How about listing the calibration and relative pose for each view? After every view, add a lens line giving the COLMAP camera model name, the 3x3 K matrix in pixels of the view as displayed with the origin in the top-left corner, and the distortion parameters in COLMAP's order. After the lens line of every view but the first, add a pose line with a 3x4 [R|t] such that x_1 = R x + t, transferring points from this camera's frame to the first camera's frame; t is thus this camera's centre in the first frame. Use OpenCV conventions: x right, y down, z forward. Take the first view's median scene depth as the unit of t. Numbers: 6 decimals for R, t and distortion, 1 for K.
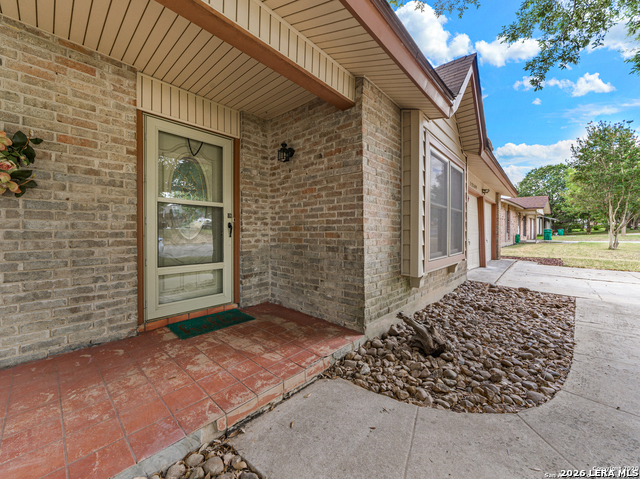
lens RADIAL K [[249.2, 0, 321.0], [0, 249.2, 241.5], [0, 0, 1]] dist [-0.000369, -0.000179]
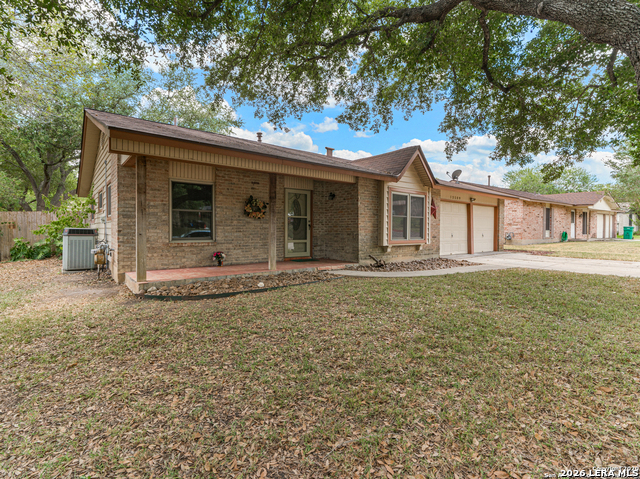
lens RADIAL K [[282.4, 0, 320.0], [0, 282.4, 239.5], [0, 0, 1]] dist [0.000022, 0.000017]
pose [[0.984991, 0.009612, -0.172336, 0.233781], [-0.009706, 0.999953, 0.000295, 0.078013], [0.172330, 0.001382, 0.985038, -1.796011]]
